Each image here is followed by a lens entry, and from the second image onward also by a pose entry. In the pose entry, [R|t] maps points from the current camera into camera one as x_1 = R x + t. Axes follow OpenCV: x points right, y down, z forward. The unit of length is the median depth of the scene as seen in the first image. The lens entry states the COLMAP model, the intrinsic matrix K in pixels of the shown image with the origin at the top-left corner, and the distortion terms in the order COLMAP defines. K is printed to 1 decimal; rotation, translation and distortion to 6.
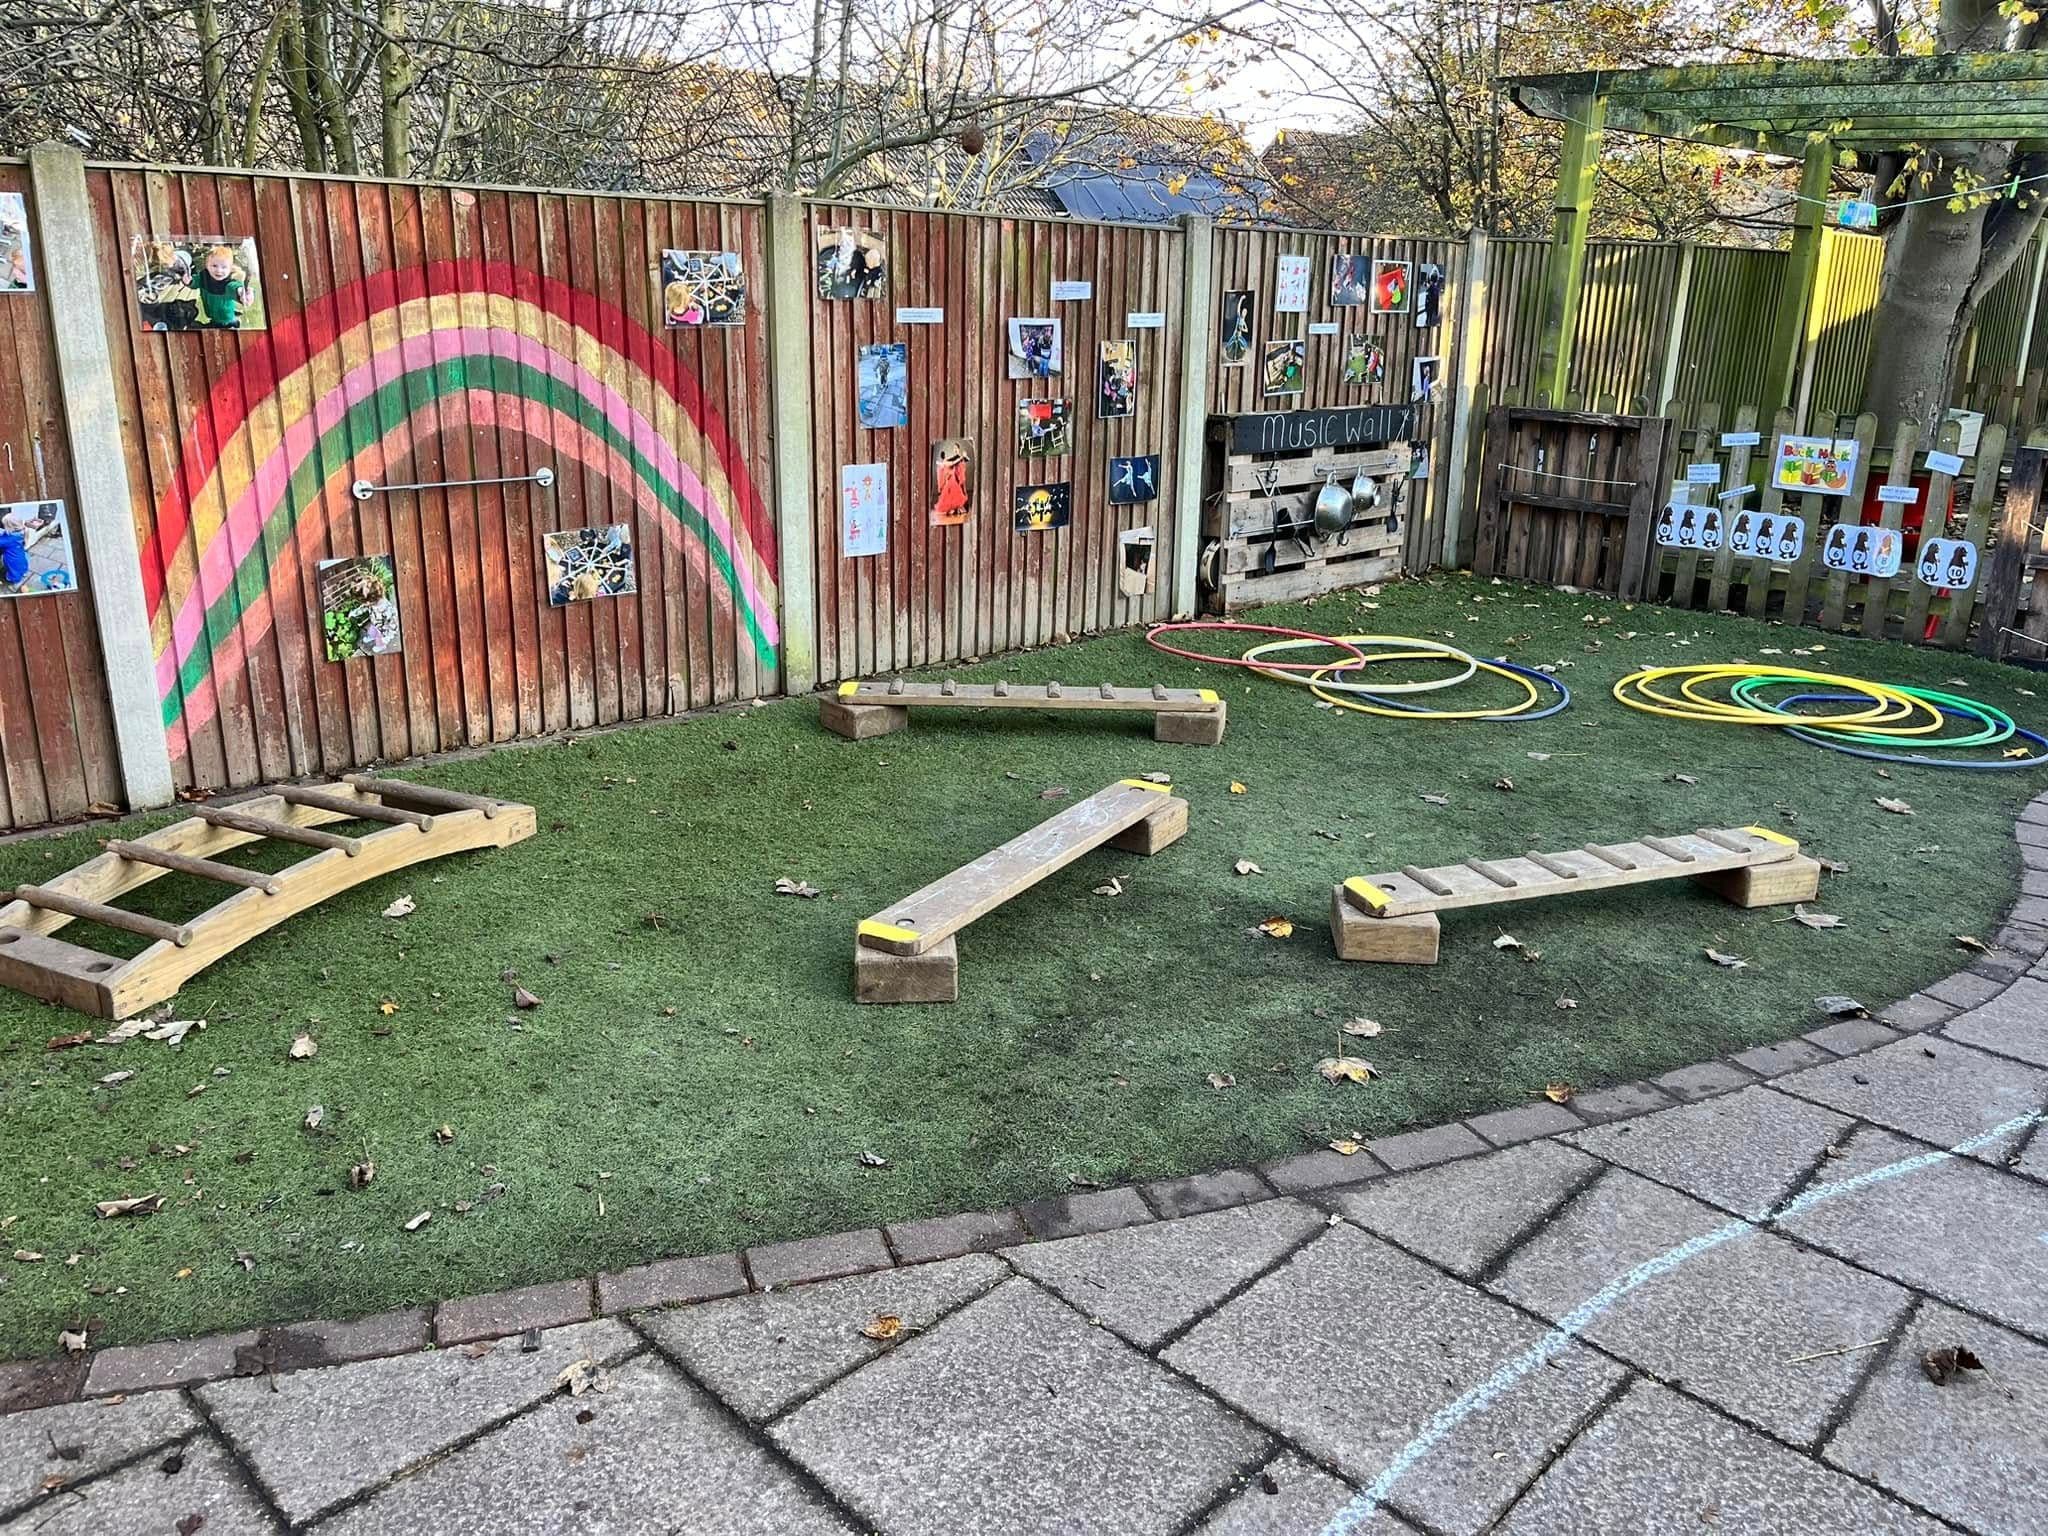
lens RADIAL K [[1548.3, 0, 1024.0], [0, 1548.3, 768.0], [0, 0, 1]] dist [0.116187, -0.160708]
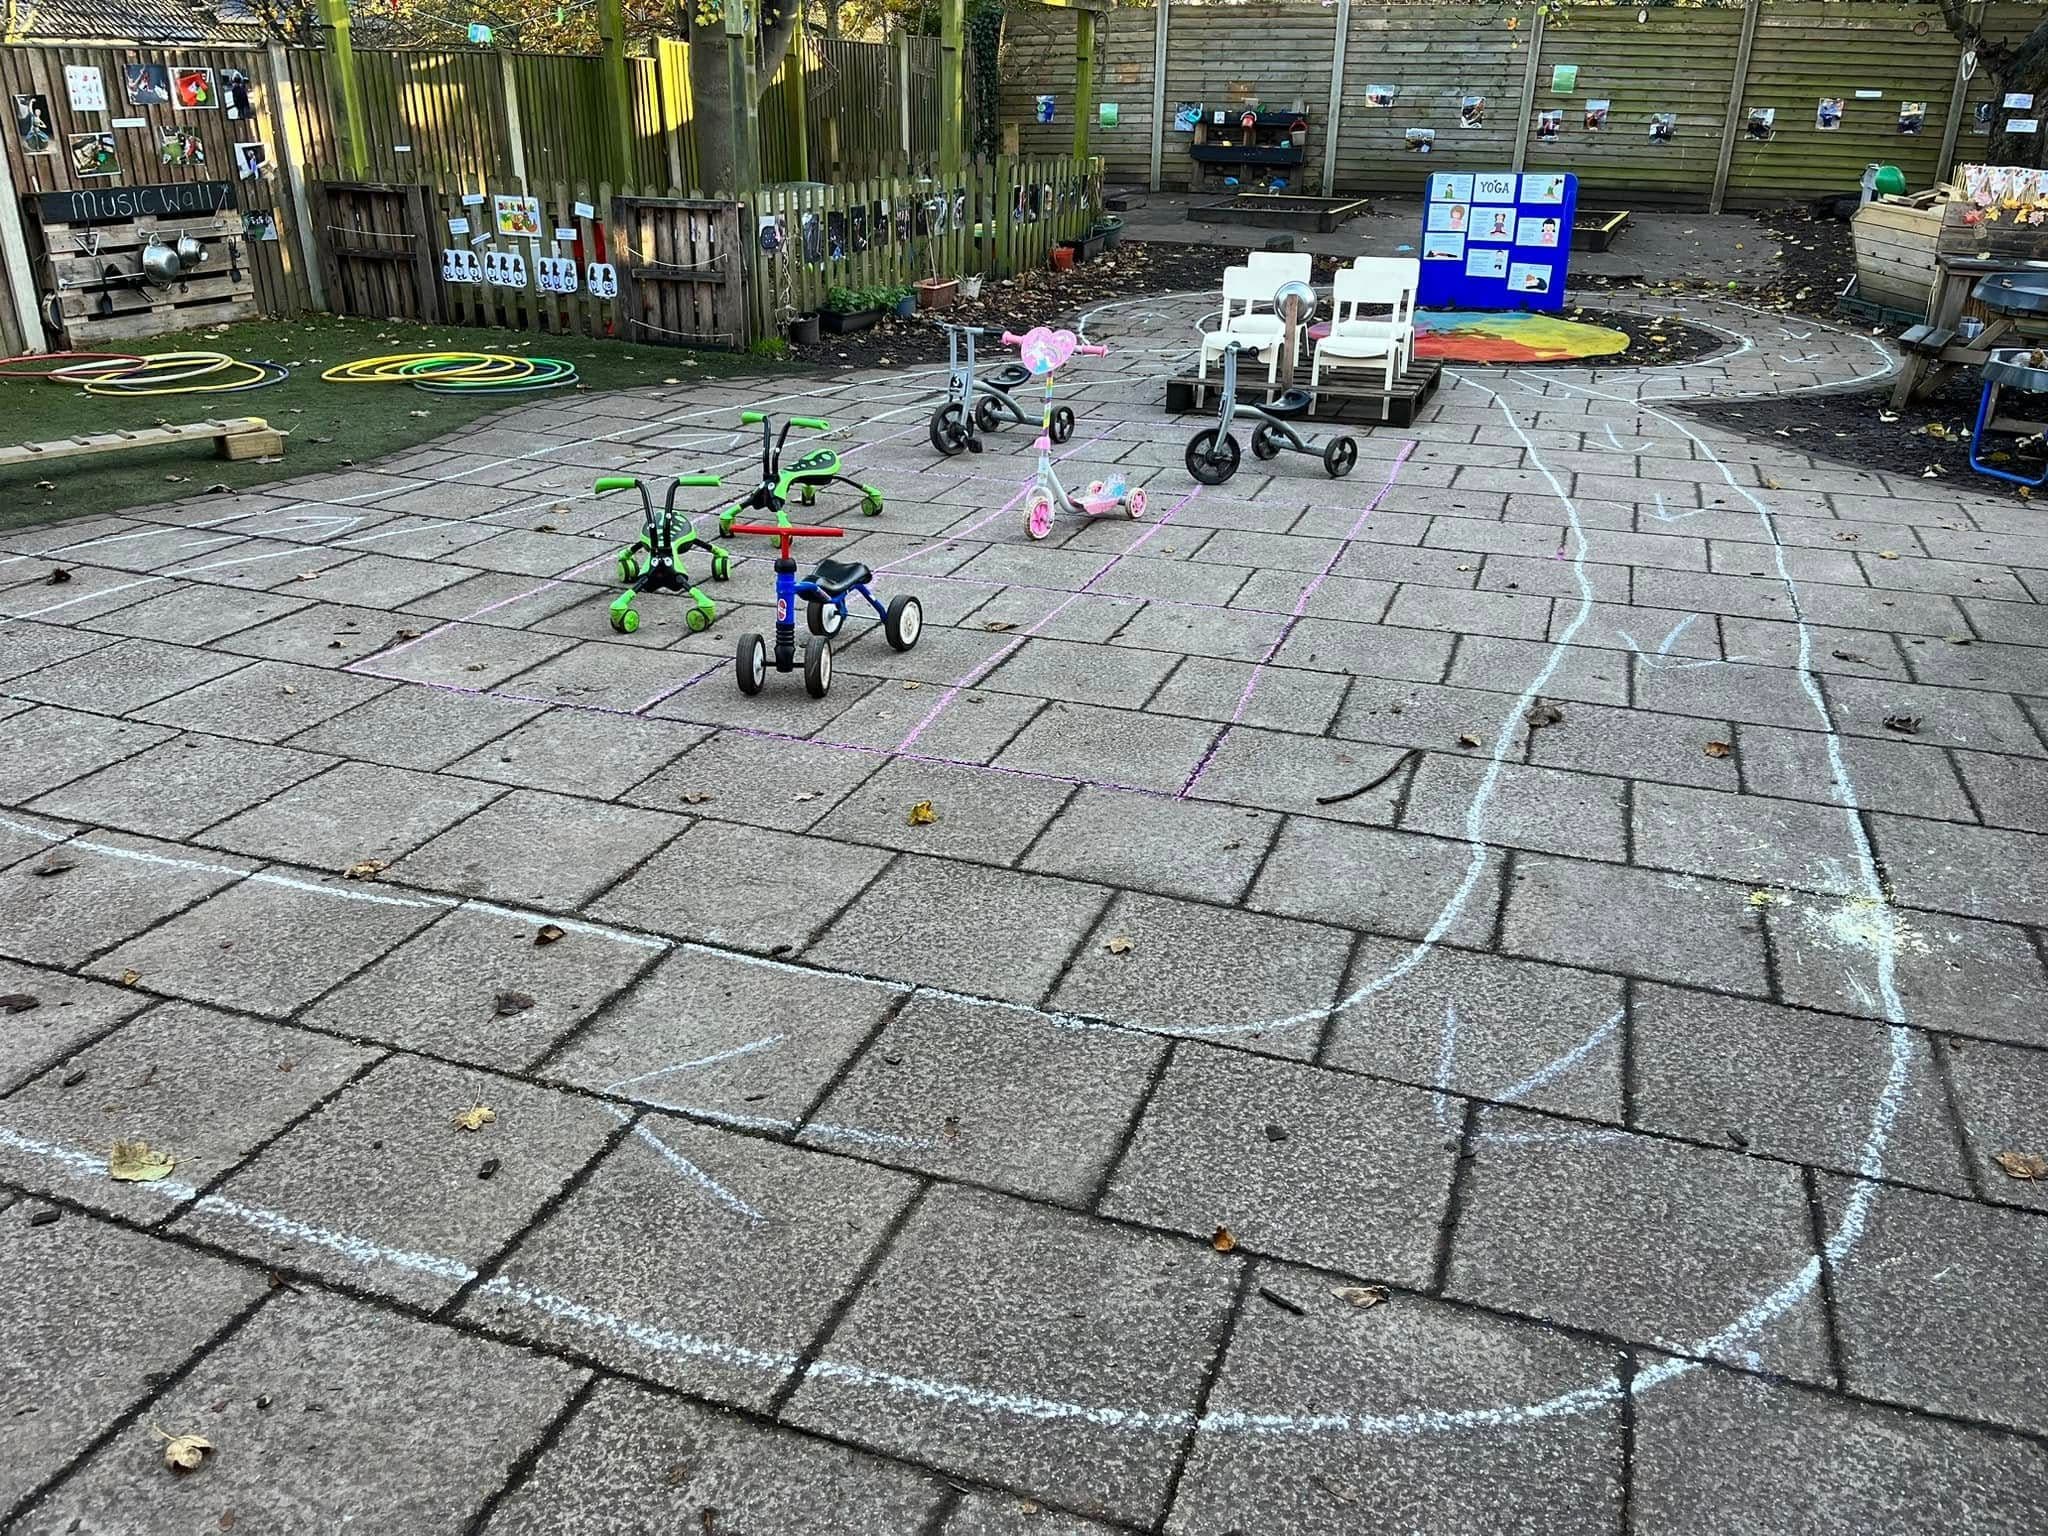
lens RADIAL K [[1551.8, 0, 1054.1], [0, 1551.8, 794.8], [0, 0, 1]] dist [0.014321, -0.052524]
pose [[0.904226, -0.178796, 0.387823, 0.294905], [0.124357, 0.979021, 0.161409, 0.154167], [-0.408546, -0.097722, 0.907491, -0.524761]]
